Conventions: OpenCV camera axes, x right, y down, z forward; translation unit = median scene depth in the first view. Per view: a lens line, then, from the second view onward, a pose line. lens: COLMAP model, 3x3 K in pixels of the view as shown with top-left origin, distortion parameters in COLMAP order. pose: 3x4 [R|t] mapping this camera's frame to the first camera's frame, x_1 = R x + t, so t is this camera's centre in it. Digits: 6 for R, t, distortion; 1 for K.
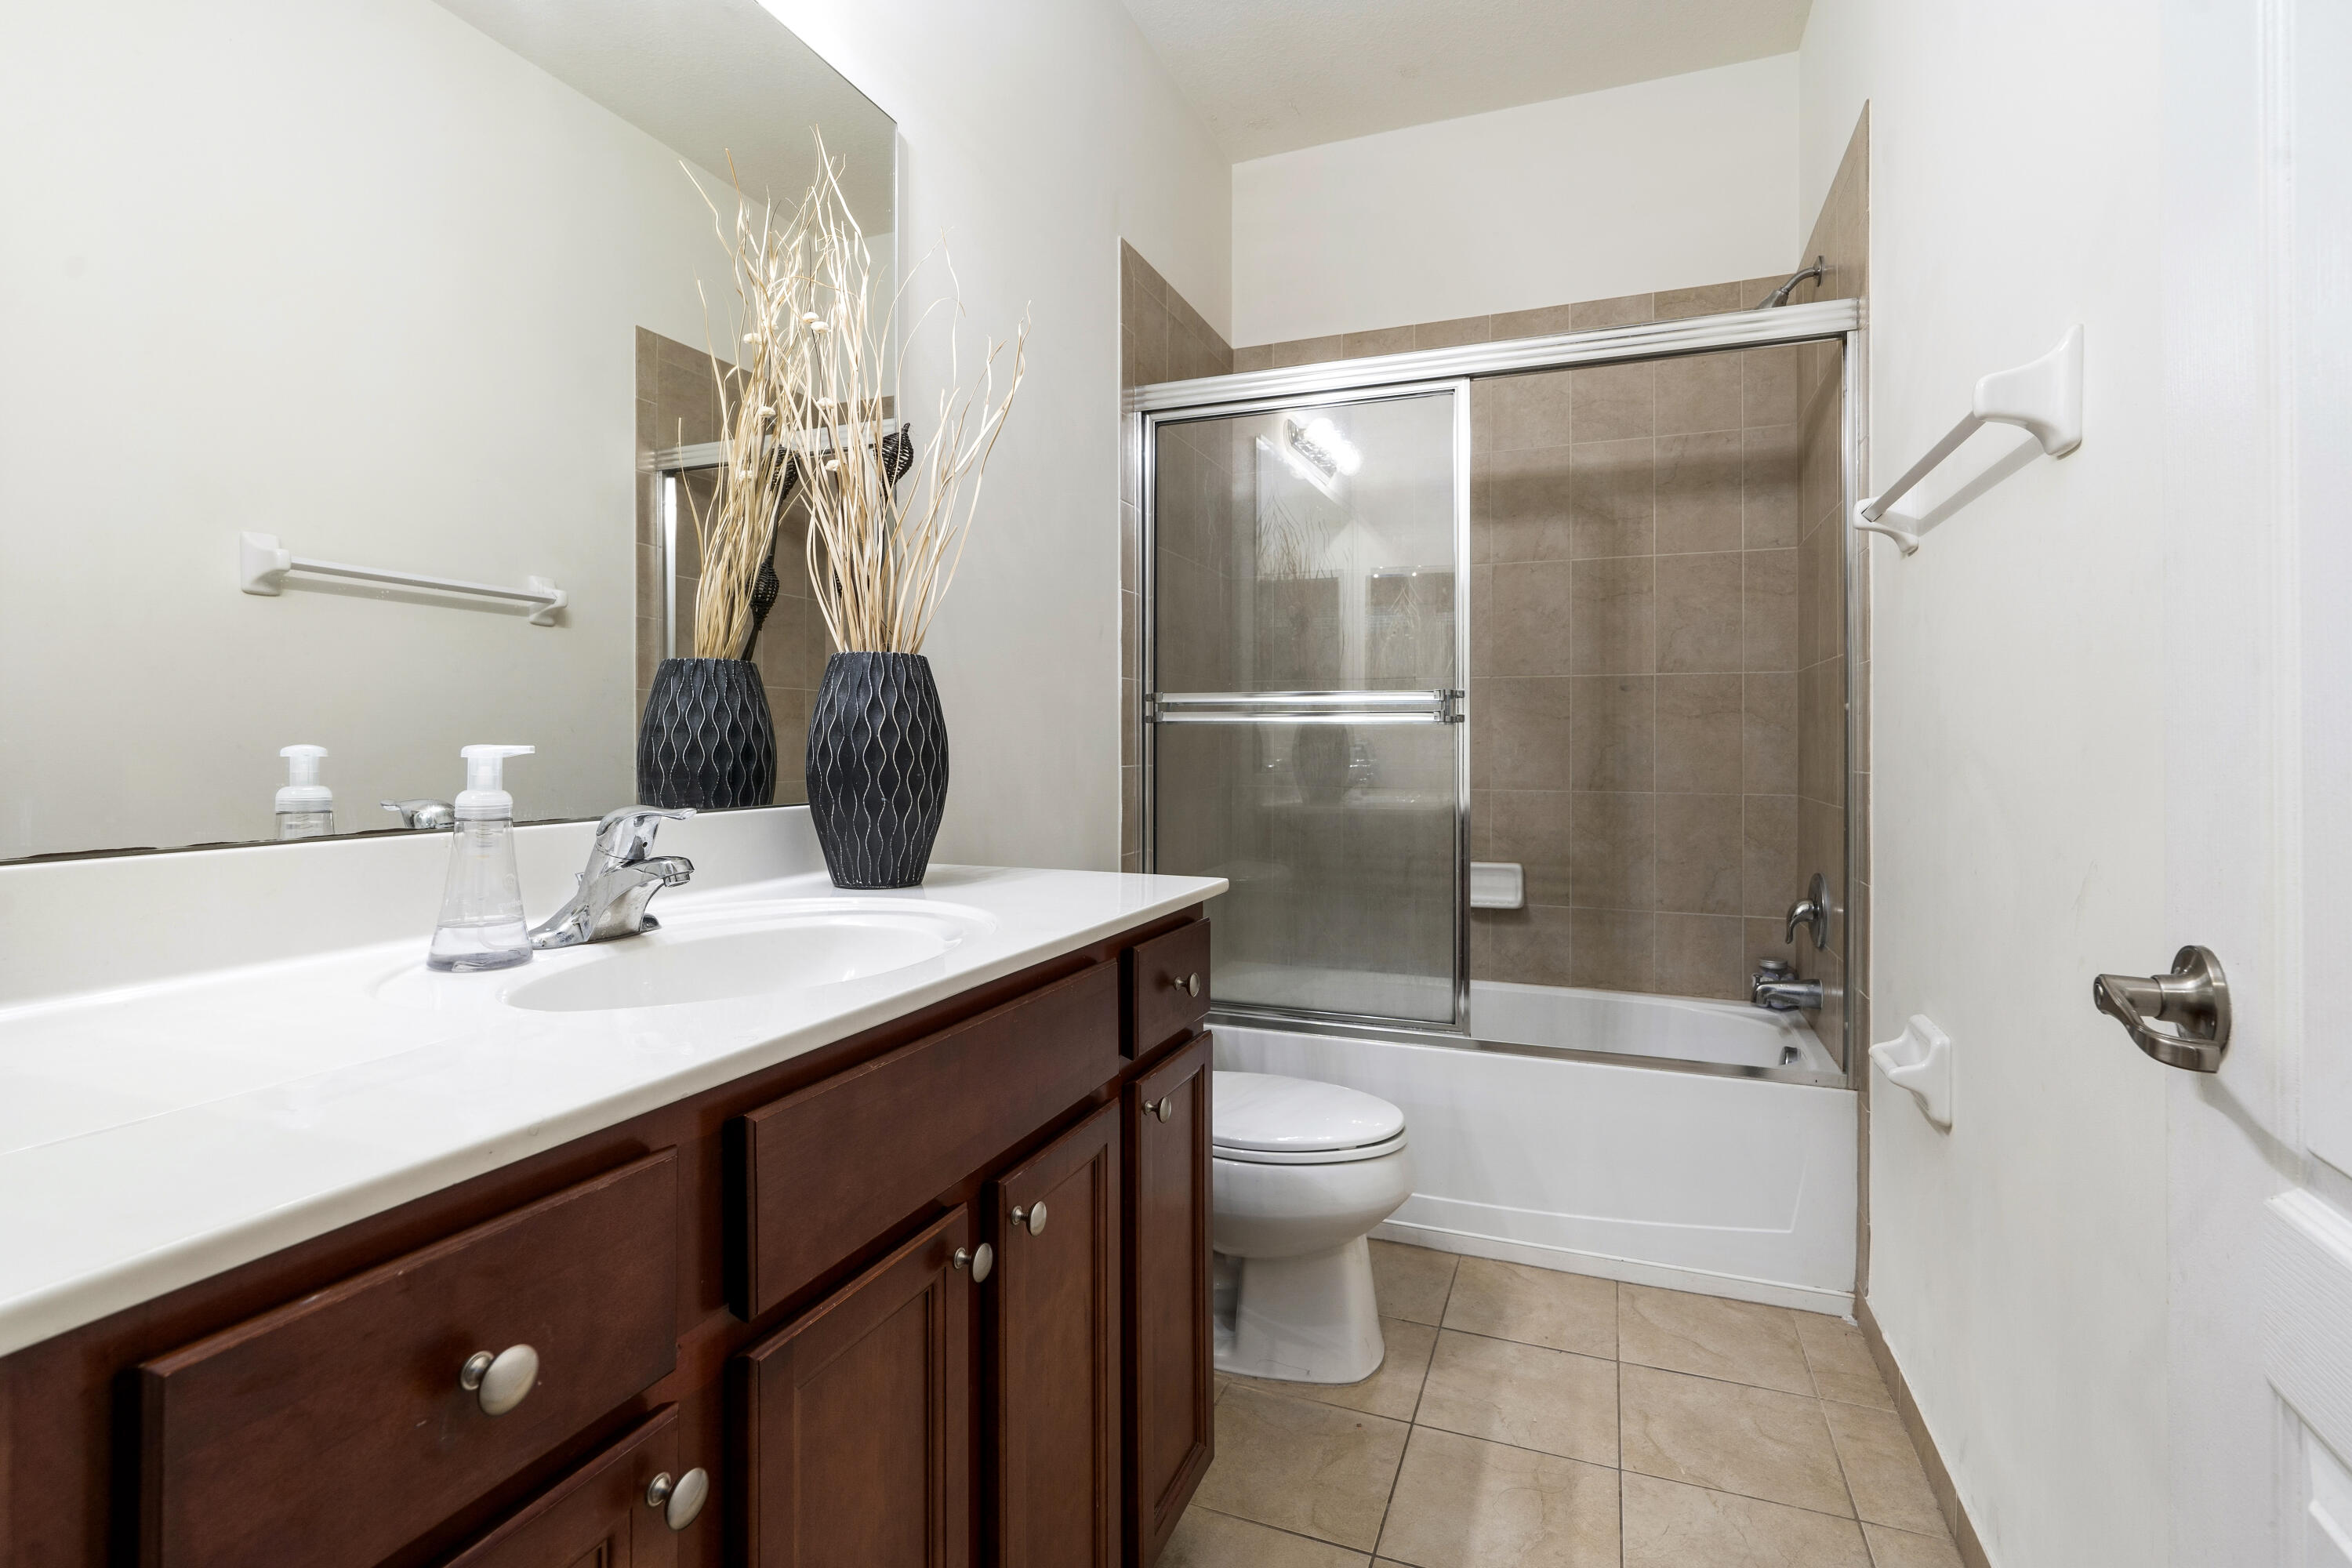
lens RADIAL K [[1077.2, 0, 1177.3], [0, 1077.2, 765.0], [0, 0, 1]] dist [-0.011725, 0.004697]
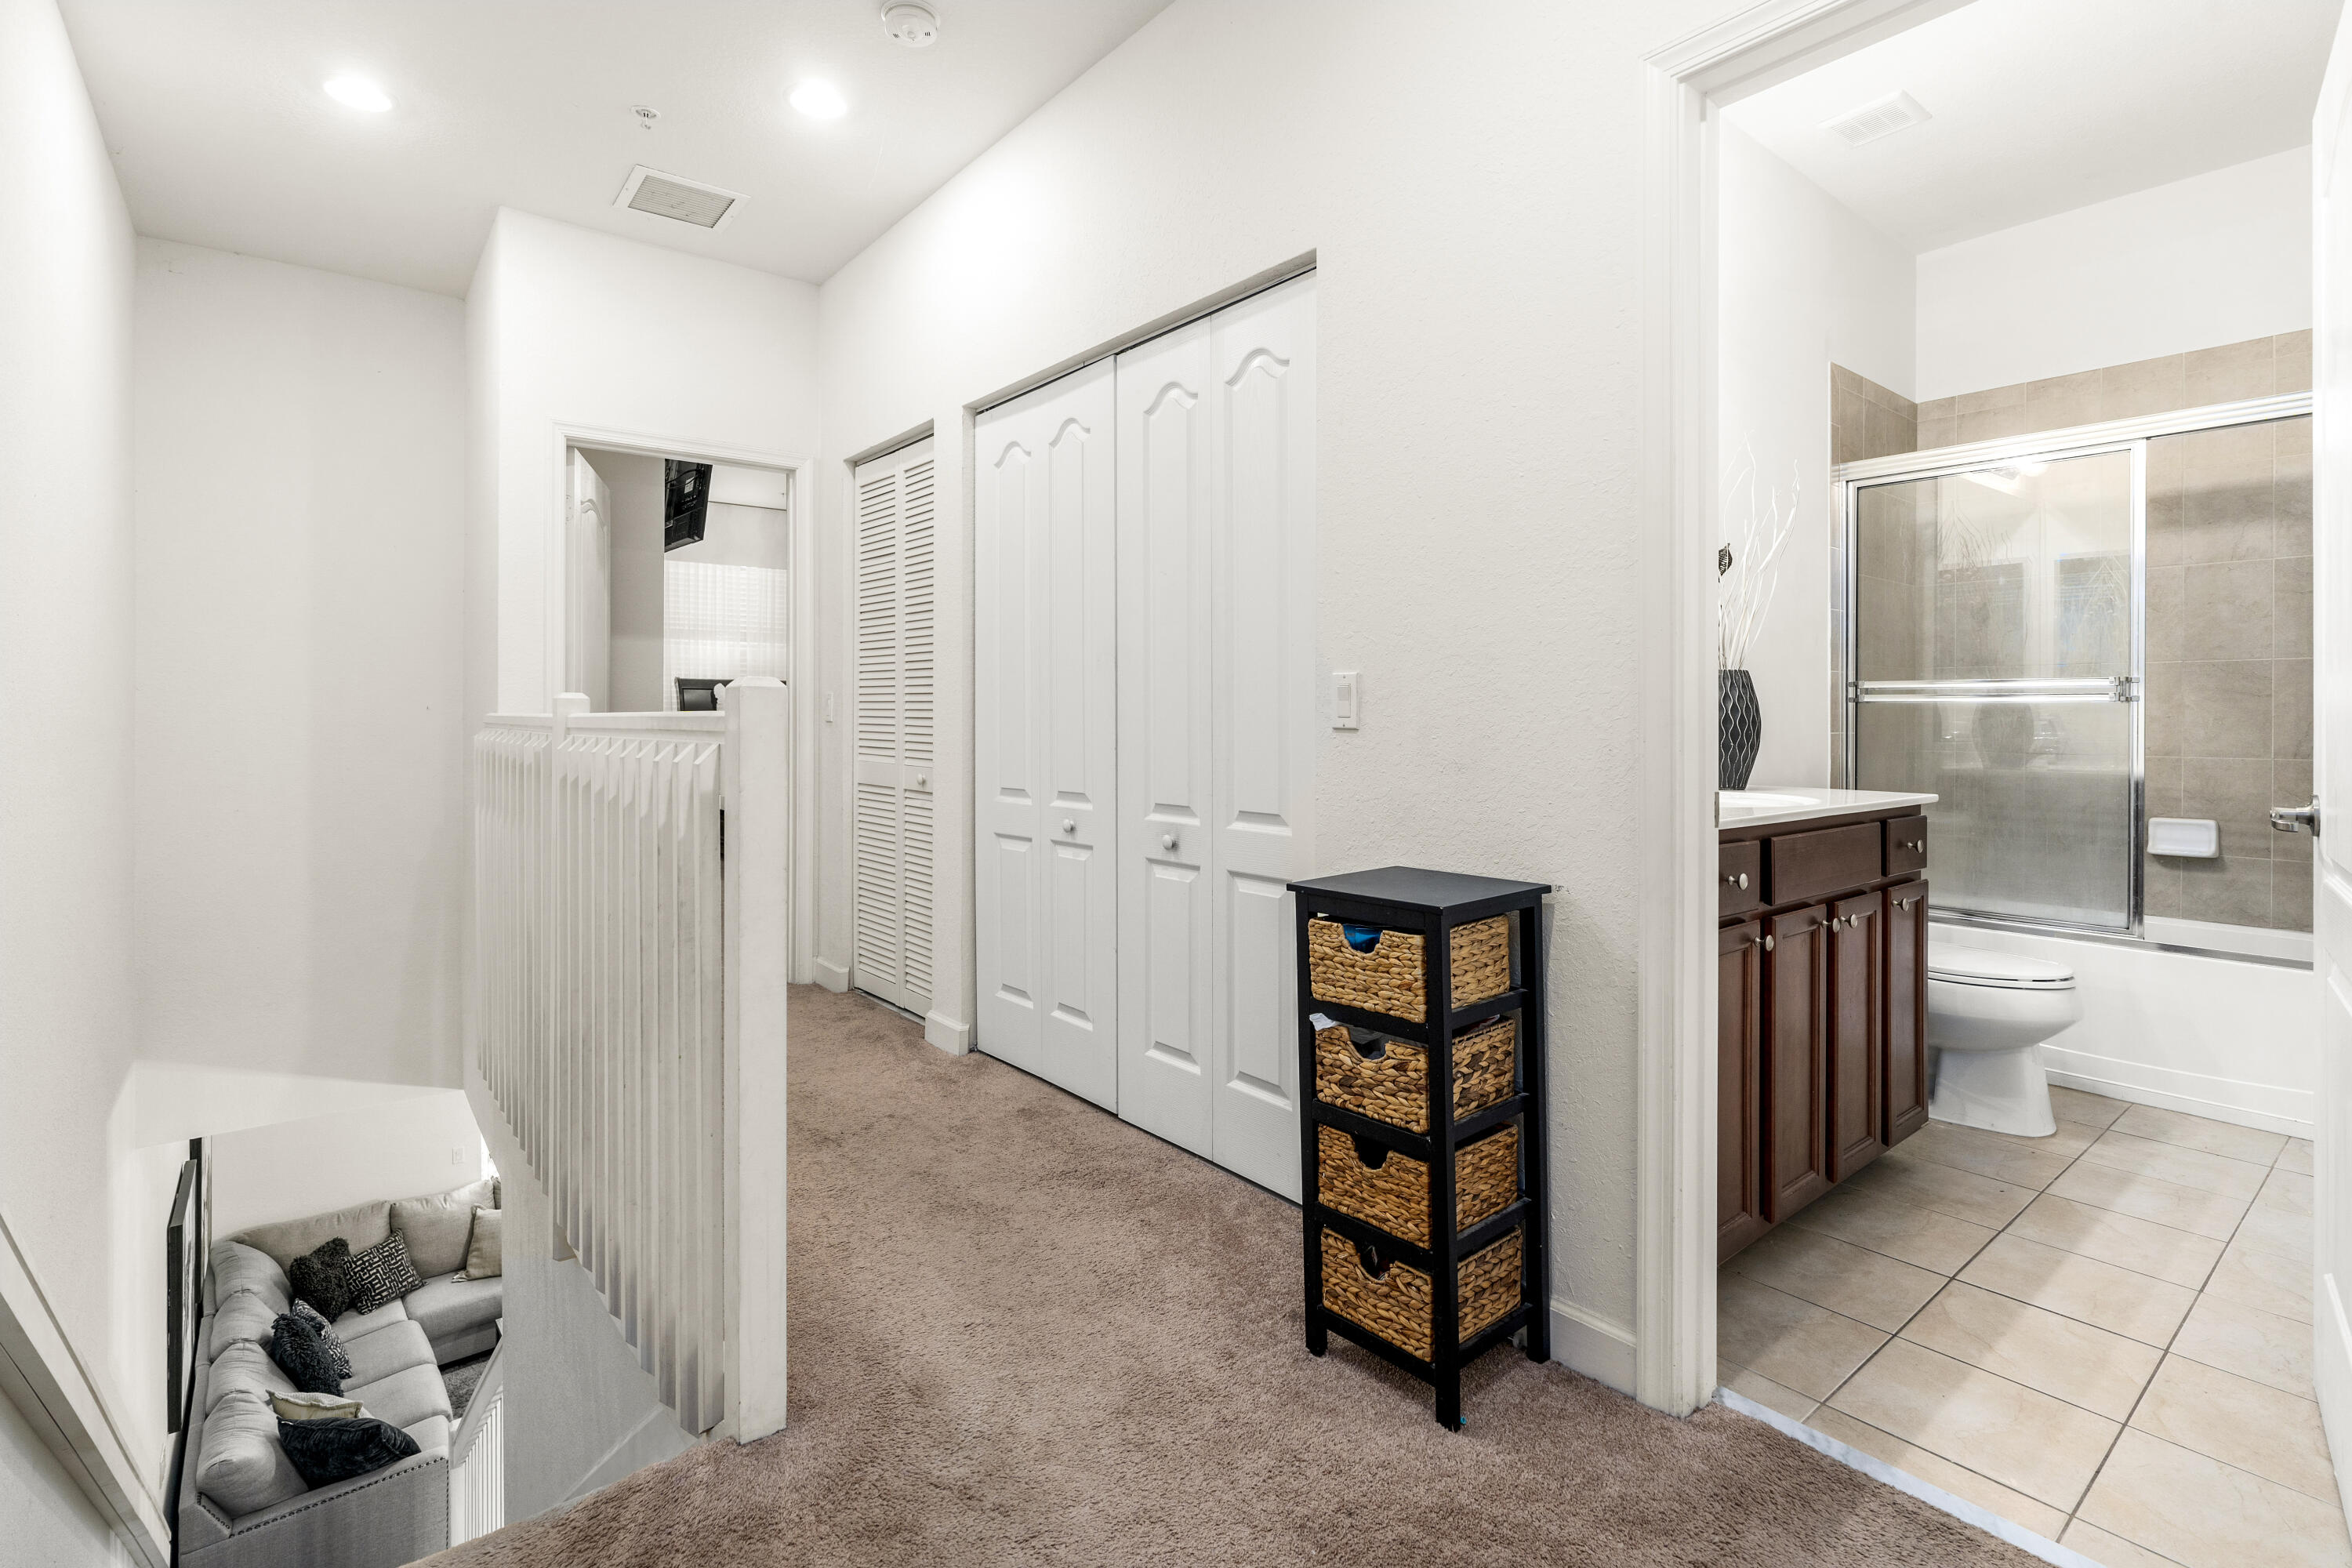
lens RADIAL K [[1077.2, 0, 1176.8], [0, 1077.2, 727.6], [0, 0, 1]] dist [-0.011725, 0.004697]
pose [[0.867340, 0.005710, -0.497683, -0.091775], [-0.012048, 0.999882, -0.009525, 0.016973], [0.497570, 0.014258, 0.867307, -0.640741]]
